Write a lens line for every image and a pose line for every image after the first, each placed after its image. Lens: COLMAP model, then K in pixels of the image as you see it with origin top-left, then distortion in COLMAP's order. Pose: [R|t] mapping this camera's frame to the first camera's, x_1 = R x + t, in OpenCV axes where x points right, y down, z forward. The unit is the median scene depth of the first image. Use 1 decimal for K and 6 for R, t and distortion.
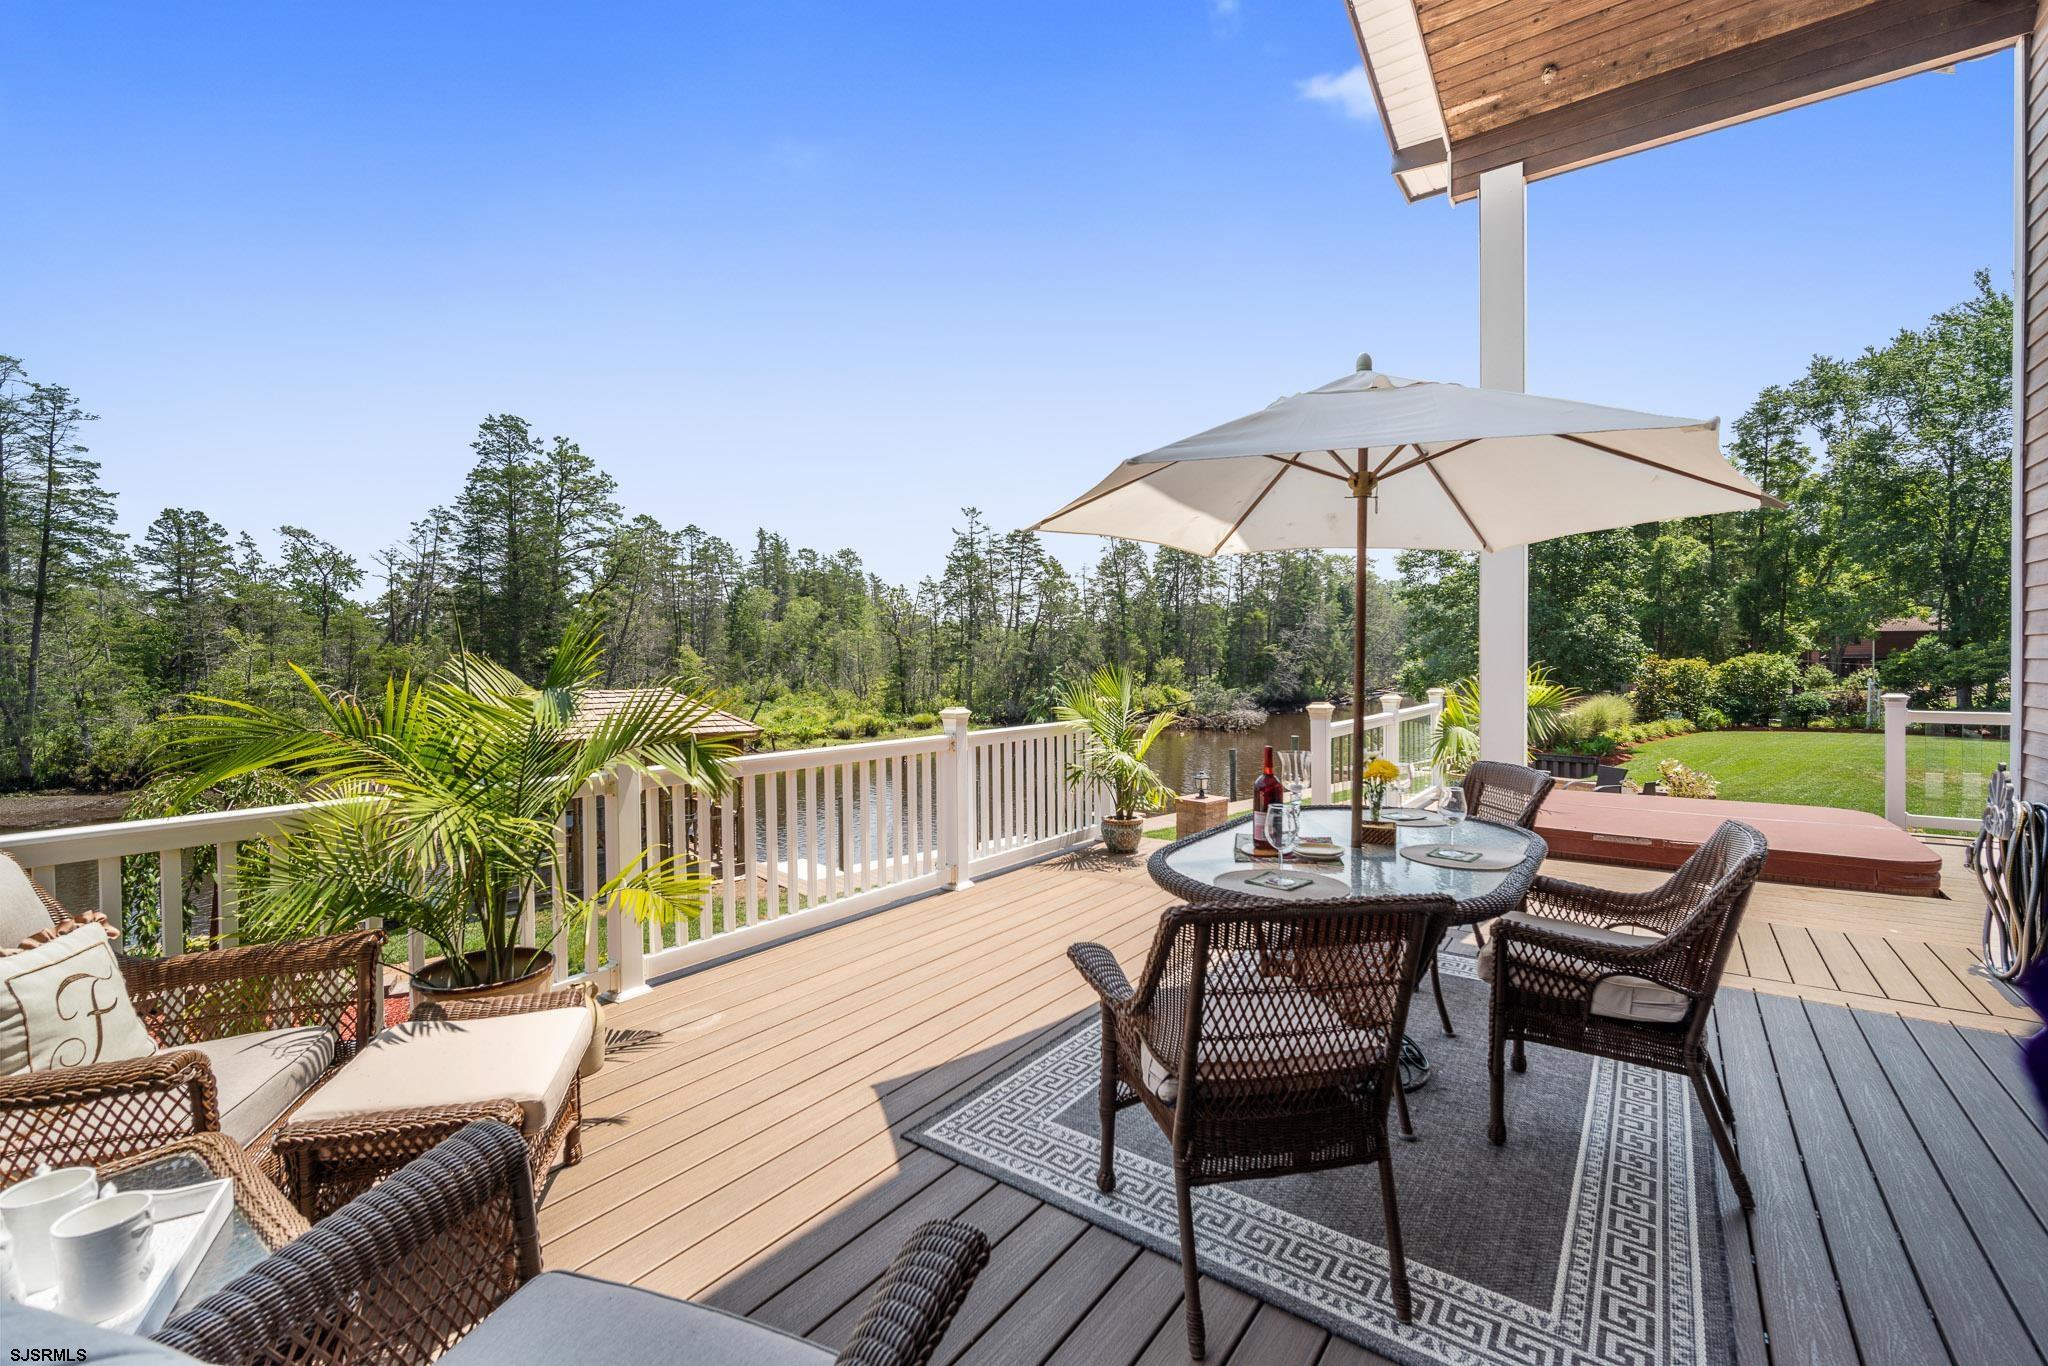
lens RADIAL K [[879.1, 0, 1008.0], [0, 879.1, 672.6], [0, 0, 1]] dist [-0.012471, 0.002891]
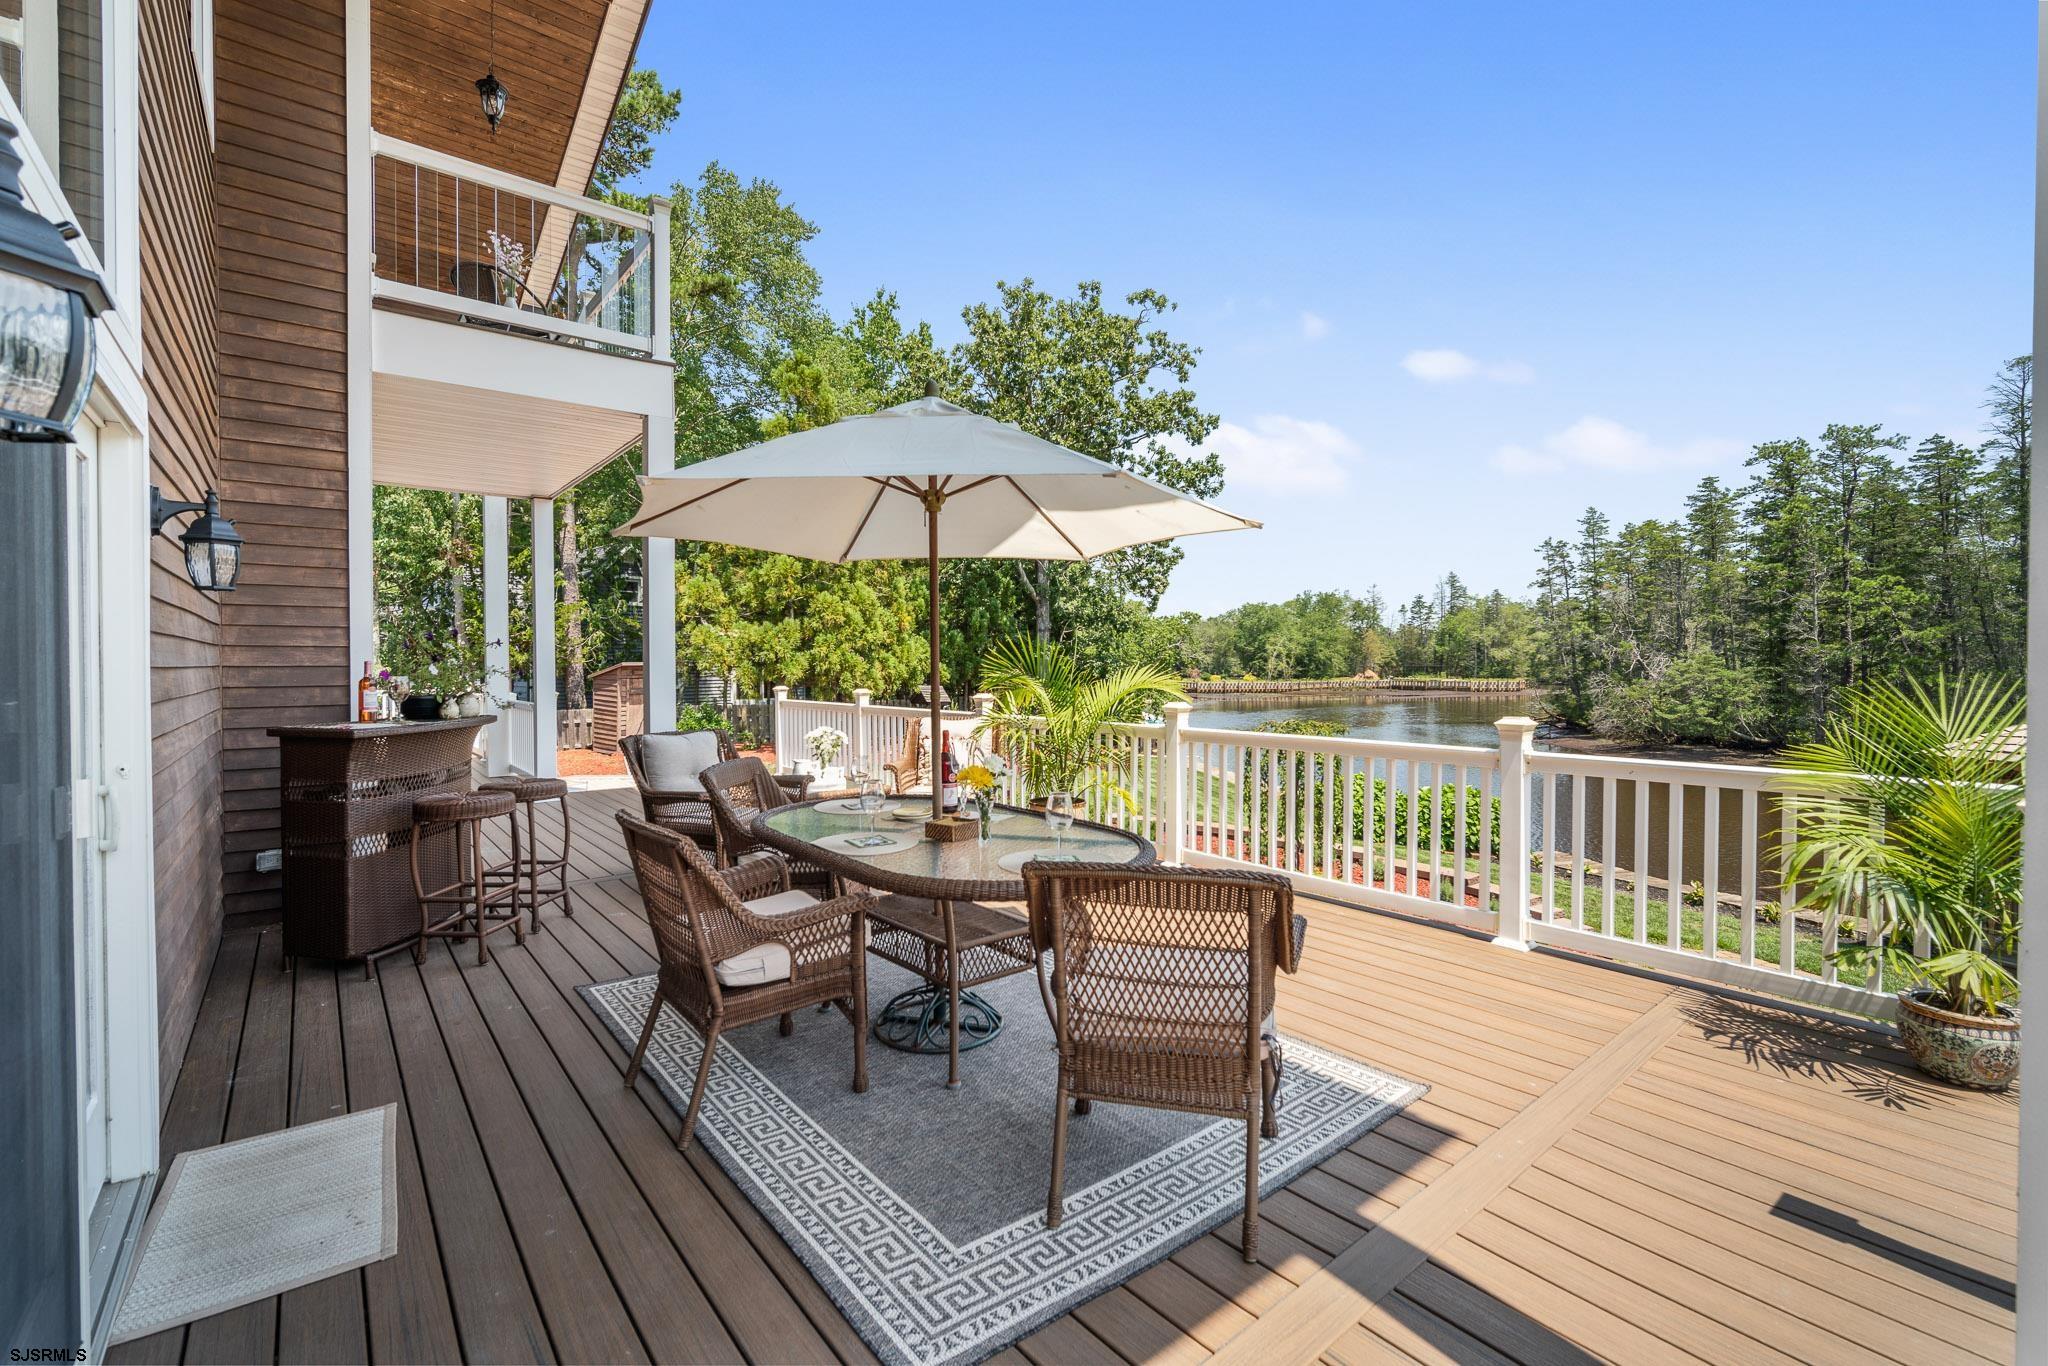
lens RADIAL K [[879.1, 0, 1026.2], [0, 879.1, 675.2], [0, 0, 1]] dist [-0.012471, 0.002891]
pose [[-0.249565, 0.018942, -0.968173, 0.097549], [-0.007367, 0.999743, 0.021459, -0.001607], [0.968330, 0.012488, -0.249361, 0.092377]]
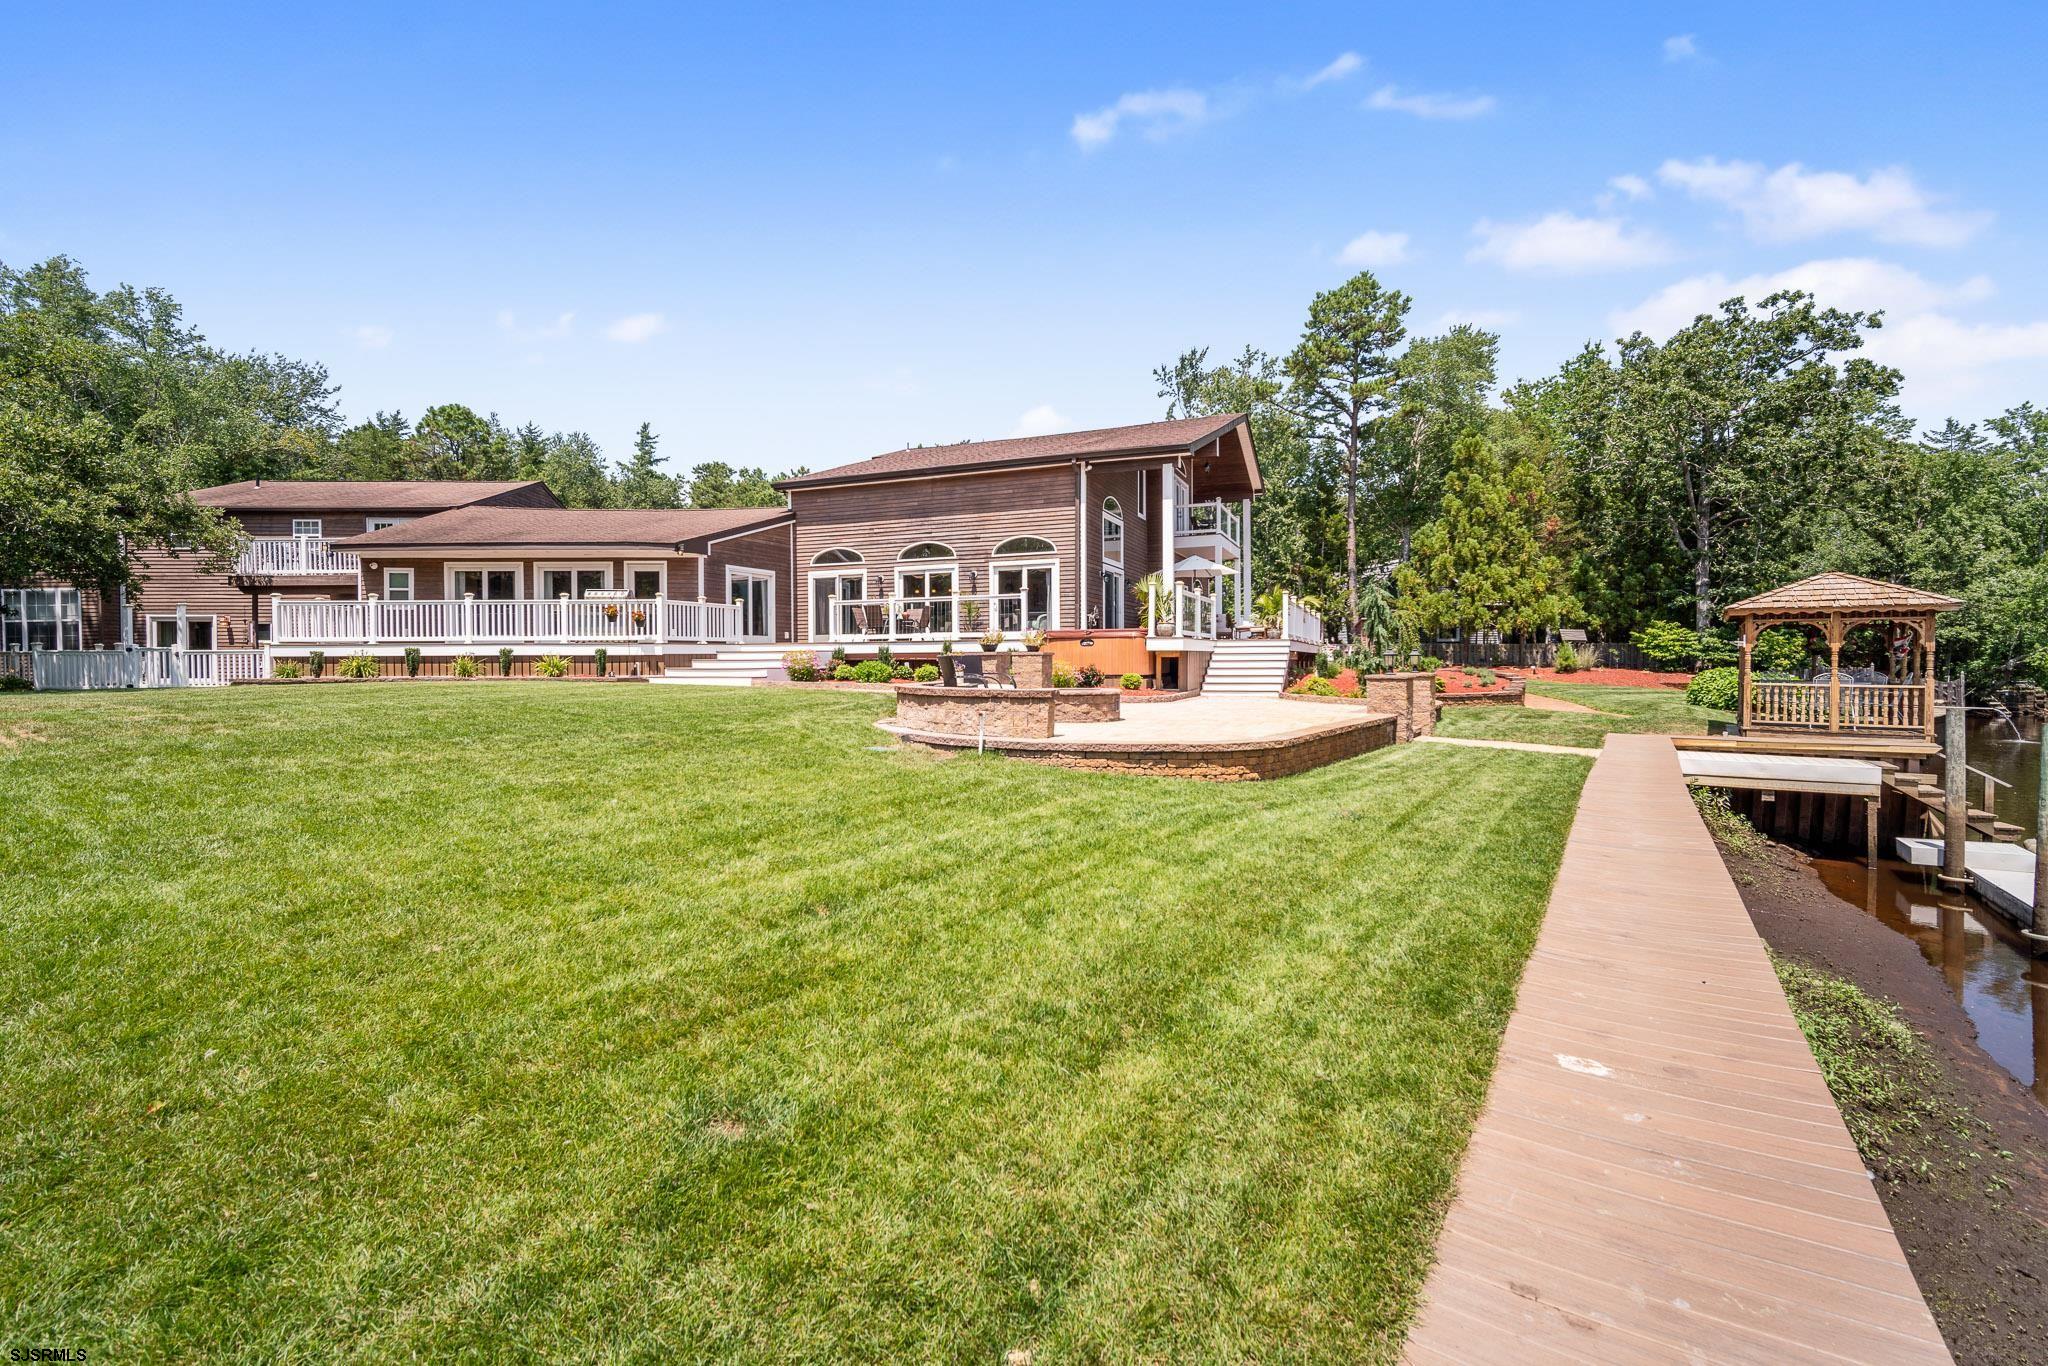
lens RADIAL K [[856.3, 0, 1030.5], [0, 856.3, 674.7], [0, 0, 1]] dist [-0.008797, 0.000112]
pose [[-0.971154, 0.012585, -0.238121, 0.249430], [0.004763, 0.999431, 0.033397, 0.031253], [0.238406, 0.031299, -0.970661, 0.549004]]
